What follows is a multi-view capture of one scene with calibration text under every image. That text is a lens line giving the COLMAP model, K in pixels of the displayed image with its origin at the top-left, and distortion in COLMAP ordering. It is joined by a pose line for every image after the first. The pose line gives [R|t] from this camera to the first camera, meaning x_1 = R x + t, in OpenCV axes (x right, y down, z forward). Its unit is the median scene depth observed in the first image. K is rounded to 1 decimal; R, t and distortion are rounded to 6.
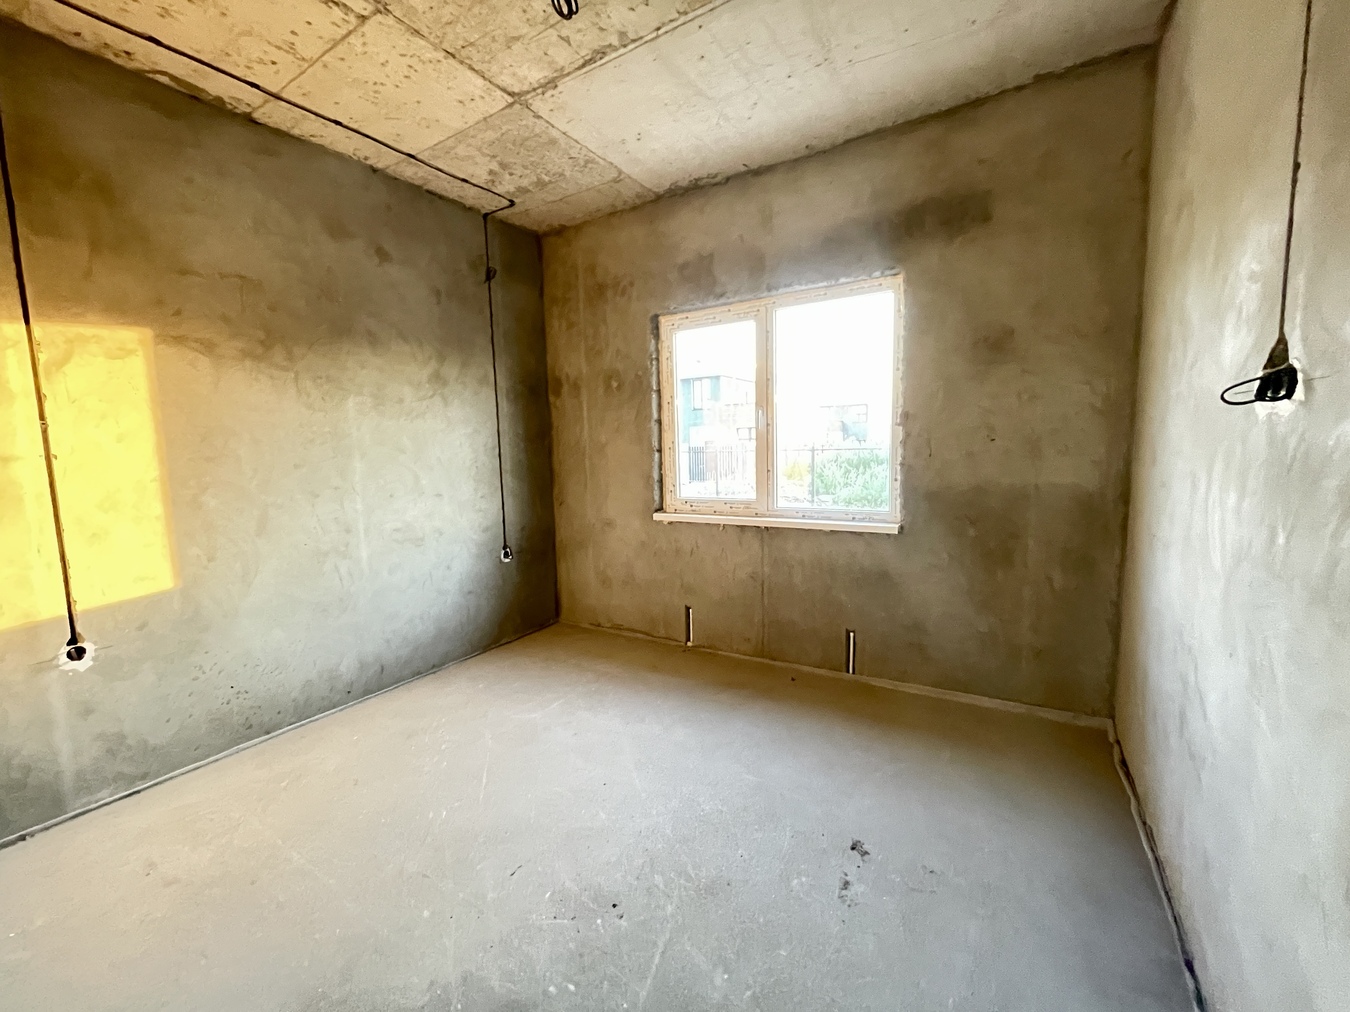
lens RADIAL K [[541.7, 0, 675.0], [0, 541.7, 506.0], [0, 0, 1]] dist [-0.000428, -0.000030]
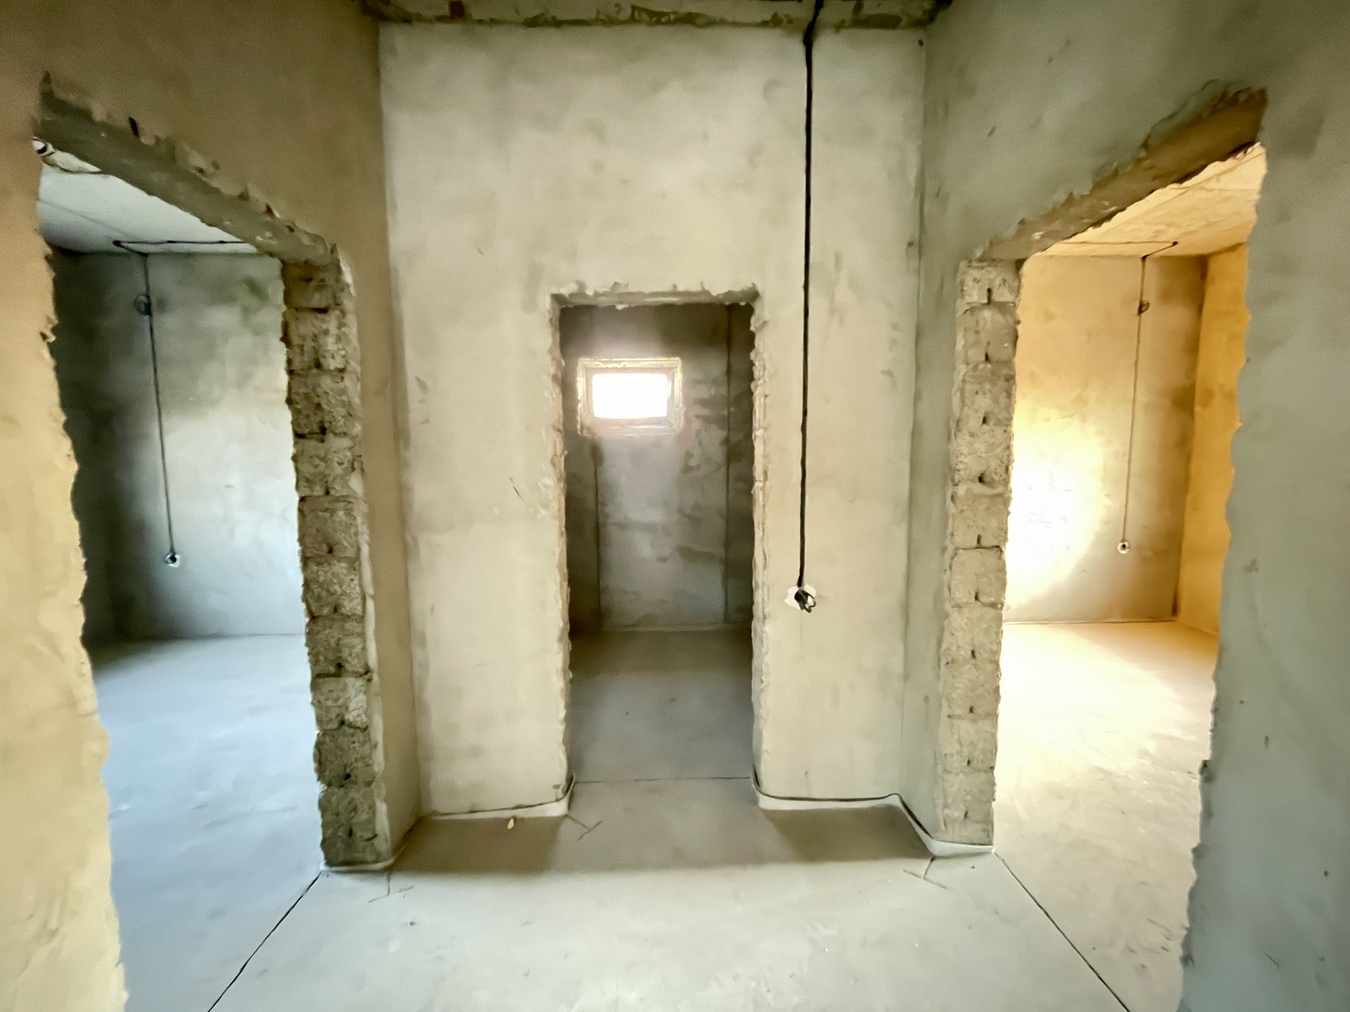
lens RADIAL K [[555.6, 0, 672.5], [0, 555.6, 494.2], [0, 0, 1]] dist [-0.001489, -0.000196]
pose [[0.551115, 0.103340, -0.828005, 0.133902], [-0.096818, 0.993519, 0.059556, 0.001004], [0.828793, 0.047344, 0.557548, -0.492327]]
